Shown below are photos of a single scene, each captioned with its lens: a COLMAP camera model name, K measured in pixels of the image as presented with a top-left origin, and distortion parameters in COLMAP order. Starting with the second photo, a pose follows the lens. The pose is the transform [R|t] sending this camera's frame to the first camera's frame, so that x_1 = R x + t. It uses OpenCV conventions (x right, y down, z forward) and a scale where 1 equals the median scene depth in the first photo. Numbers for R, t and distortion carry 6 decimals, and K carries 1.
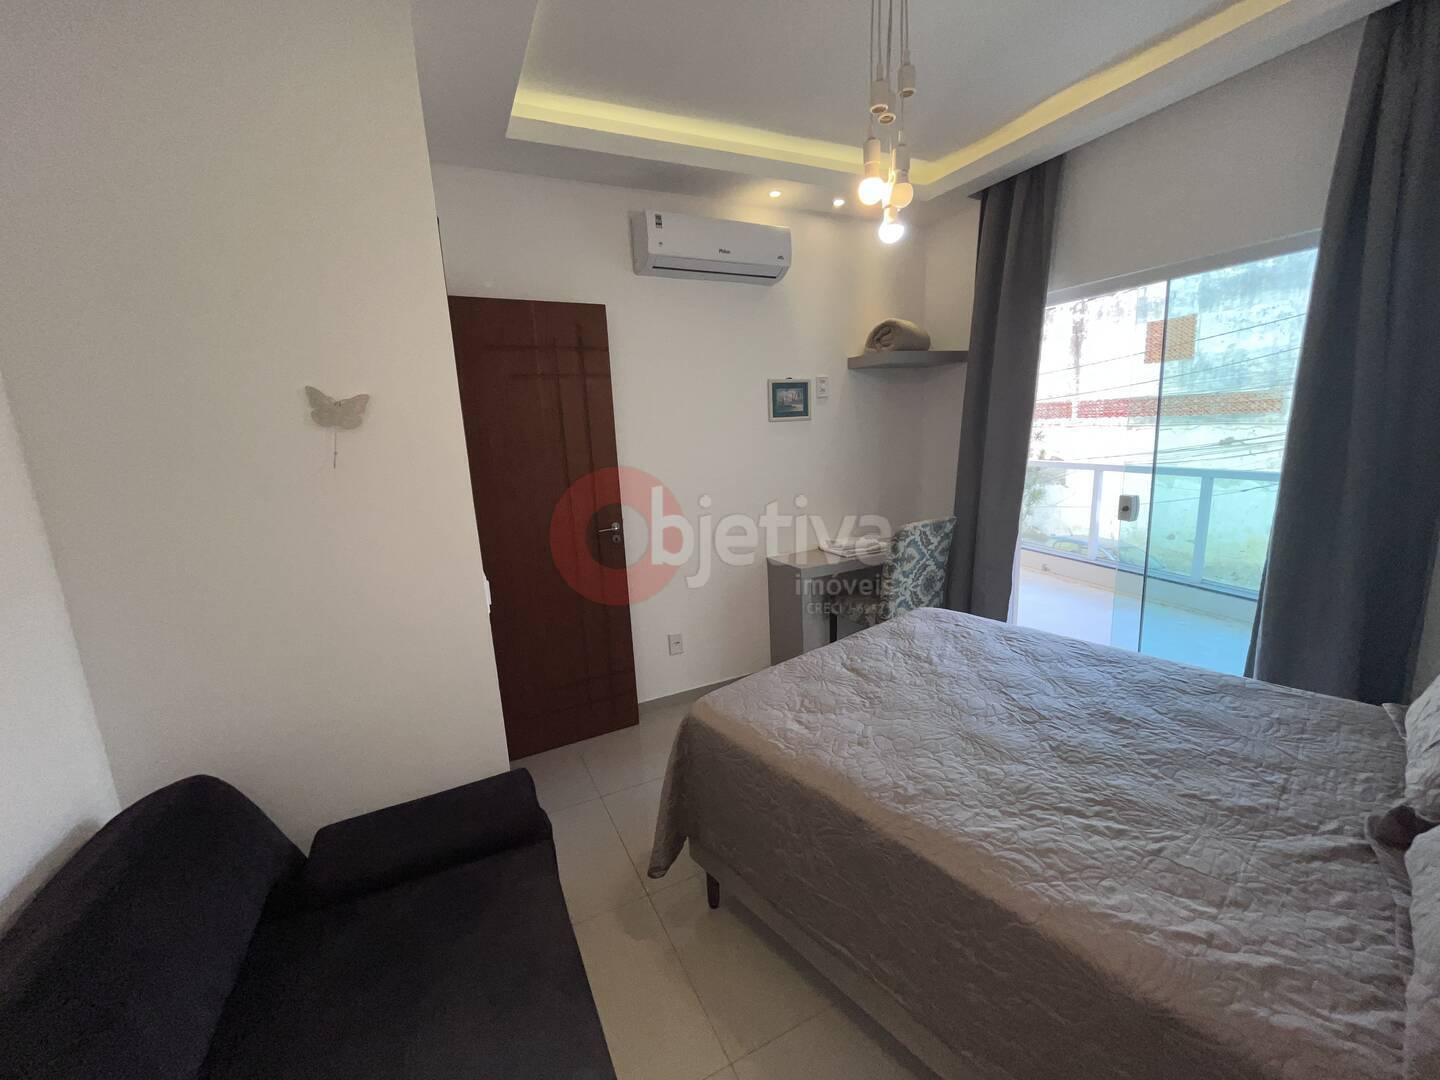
lens RADIAL K [[586.1, 0, 720.0], [0, 586.1, 540.0], [0, 0, 1]] dist [-0.004019, 0.000599]
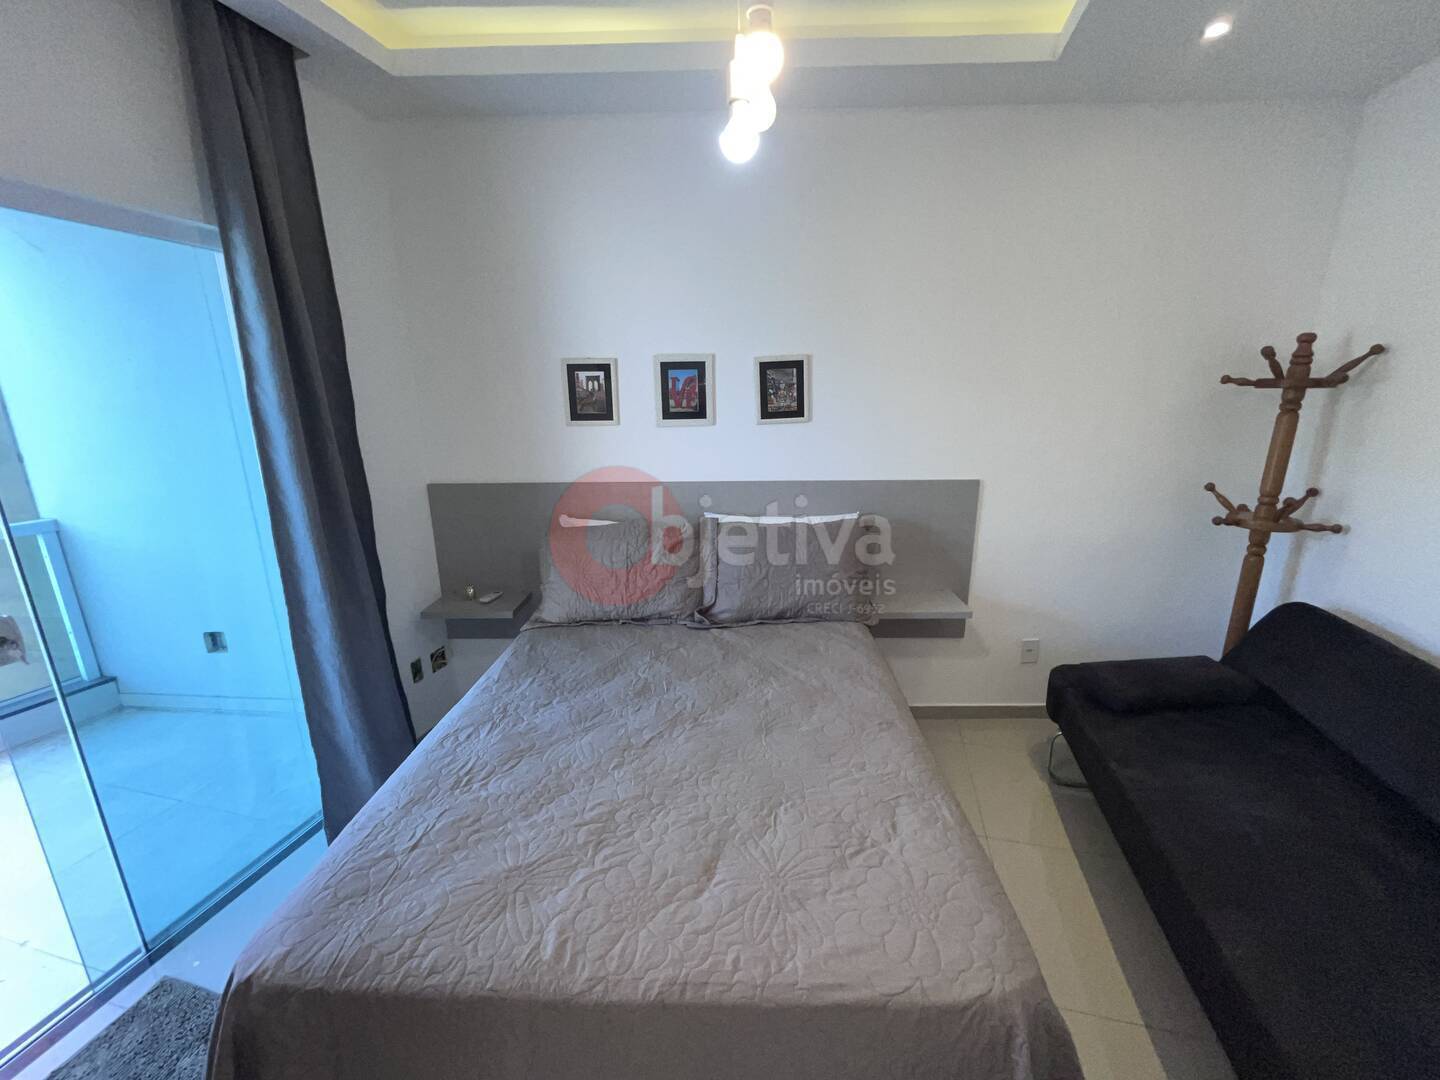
lens RADIAL K [[586.1, 0, 720.0], [0, 586.1, 540.0], [0, 0, 1]] dist [-0.004019, 0.000599]
pose [[-0.754223, -0.097662, 0.649315, -0.135077], [0.183482, 0.918138, 0.351222, -0.305739], [-0.630462, 0.384037, -0.674562, 1.416282]]
